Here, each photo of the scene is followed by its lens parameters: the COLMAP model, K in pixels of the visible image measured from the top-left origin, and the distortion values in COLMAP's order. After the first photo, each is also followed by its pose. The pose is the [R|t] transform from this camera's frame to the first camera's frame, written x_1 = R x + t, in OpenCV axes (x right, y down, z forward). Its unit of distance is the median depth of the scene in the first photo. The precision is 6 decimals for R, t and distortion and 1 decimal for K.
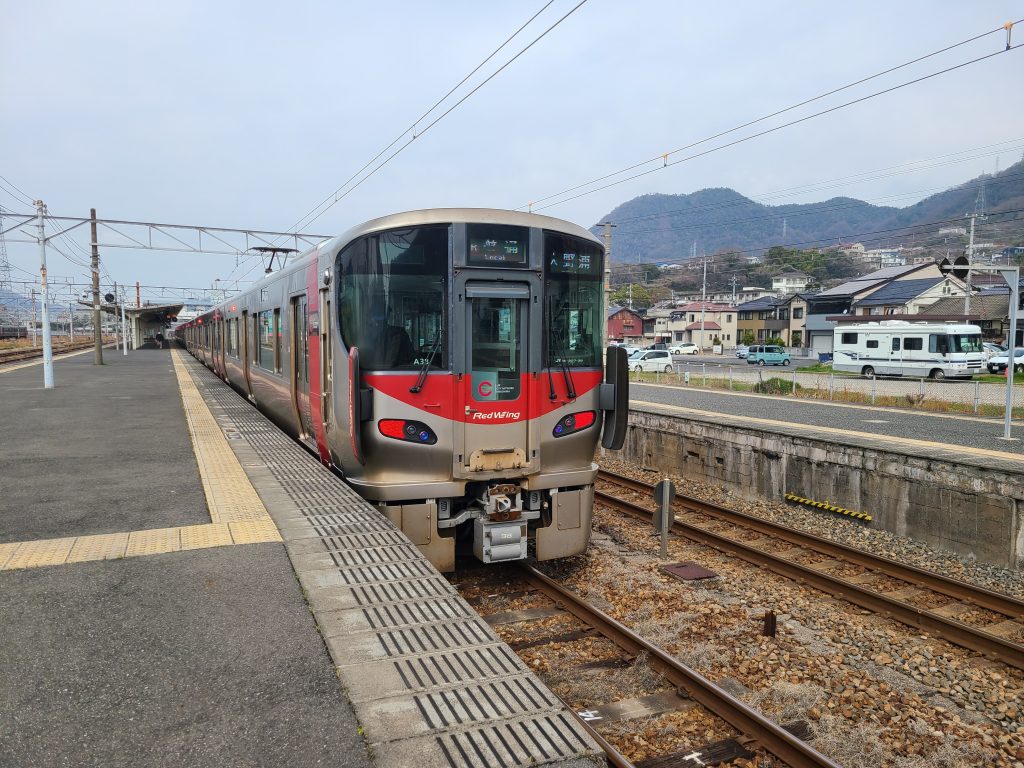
lens RADIAL K [[771.4, 0, 512.0], [0, 771.4, 384.0], [0, 0, 1]] dist [0.003922, 0.000515]
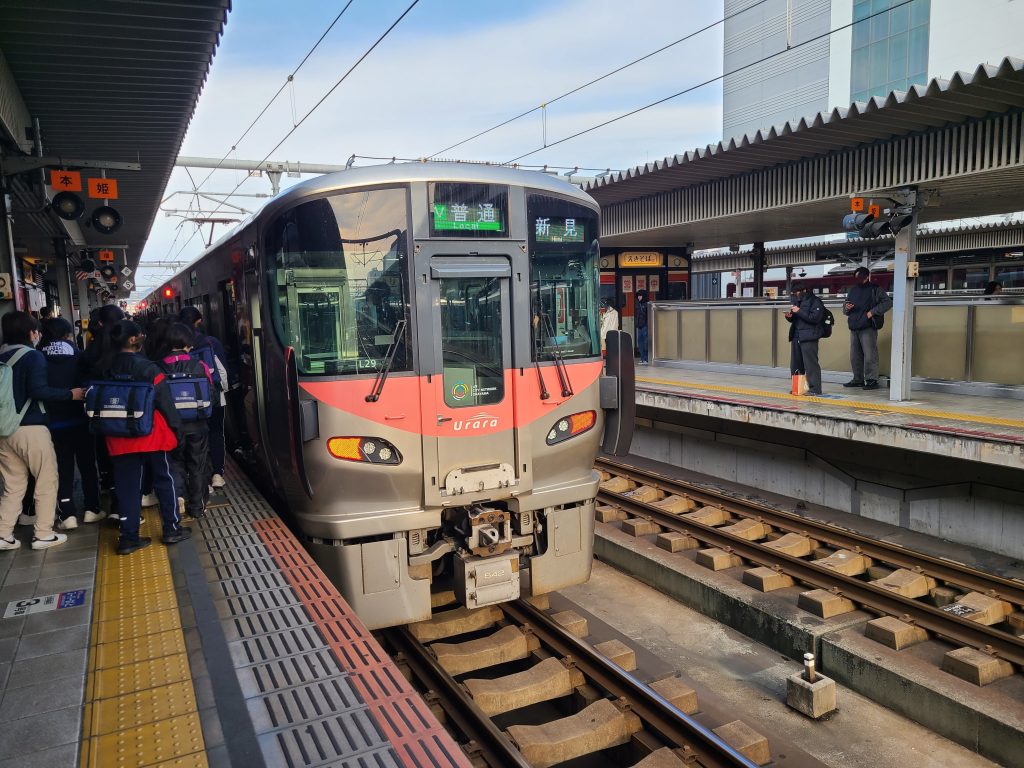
lens RADIAL K [[771.4, 0, 512.0], [0, 771.4, 384.0], [0, 0, 1]] dist [0.003922, 0.000515]
pose [[0.998434, -0.037286, 0.041704, -0.015106], [0.035283, 0.998235, 0.047775, -0.038020], [-0.043412, -0.046228, 0.997987, 0.199417]]
